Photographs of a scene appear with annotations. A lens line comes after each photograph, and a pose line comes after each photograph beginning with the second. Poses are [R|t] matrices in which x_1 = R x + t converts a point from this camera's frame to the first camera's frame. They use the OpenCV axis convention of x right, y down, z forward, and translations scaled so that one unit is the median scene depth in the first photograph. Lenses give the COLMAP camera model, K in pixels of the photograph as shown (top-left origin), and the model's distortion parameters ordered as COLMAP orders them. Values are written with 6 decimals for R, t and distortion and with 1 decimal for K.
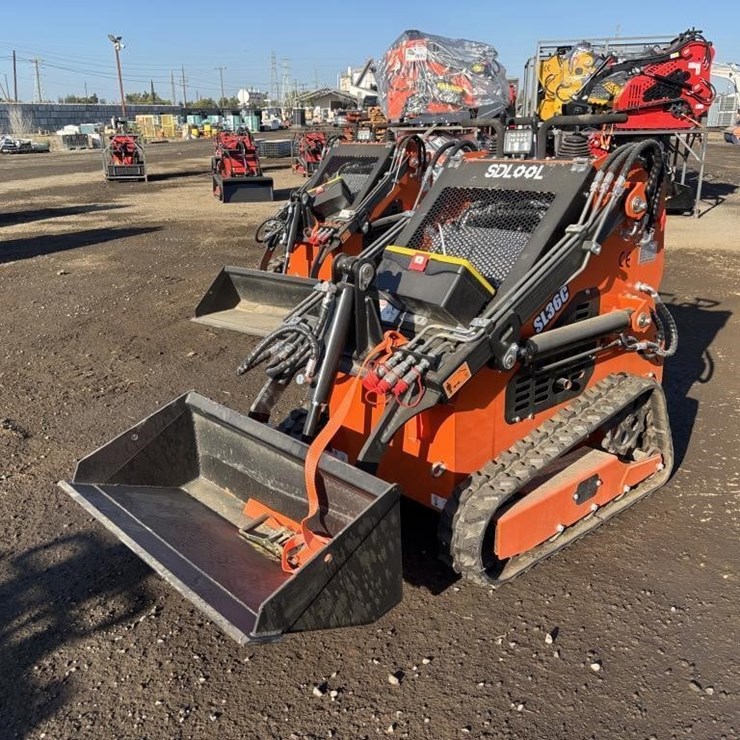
lens RADIAL K [[740.2, 0, 360.4], [0, 740.2, 372.2], [0, 0, 1]] dist [0.000381, 0.033591]
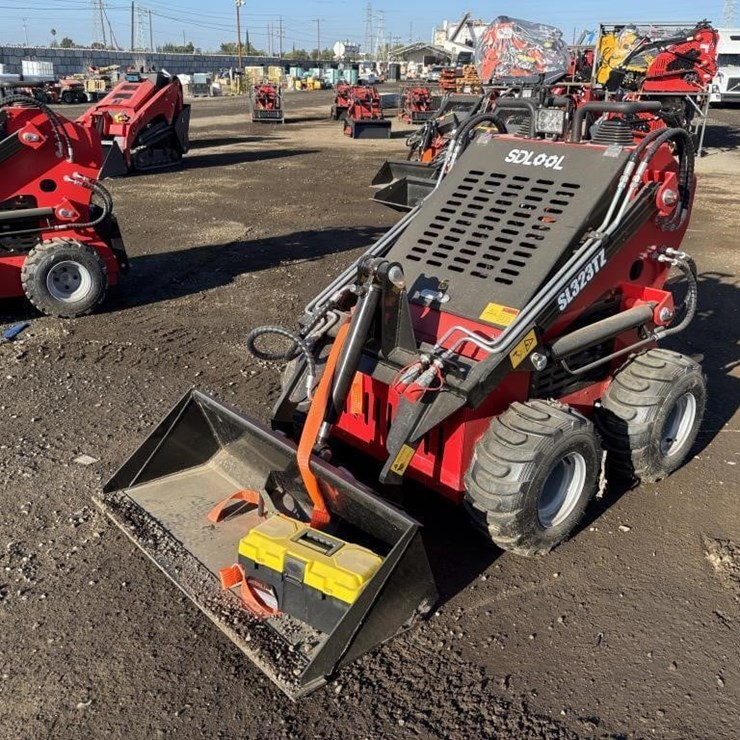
lens RADIAL K [[740.2, 0, 360.4], [0, 740.2, 372.2], [0, 0, 1]] dist [0.000381, 0.033591]
pose [[0.993118, 0.066004, -0.096743, -0.012630], [-0.060688, 0.996534, 0.056898, 0.103823], [0.100163, -0.050635, 0.993682, -0.318967]]
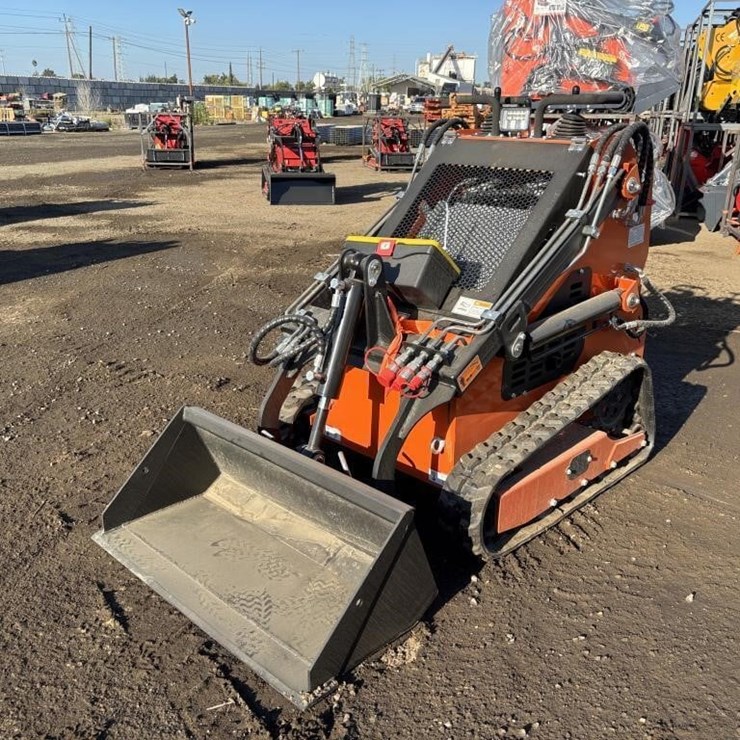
lens RADIAL K [[740.6, 0, 374.6], [0, 740.6, 371.9], [0, 0, 1]] dist [-0.003689, 0.030693]
pose [[0.996525, 0.053888, -0.063519, -0.015543], [-0.052936, 0.998460, 0.016571, -0.063611], [0.064314, -0.013151, 0.997843, 0.202833]]
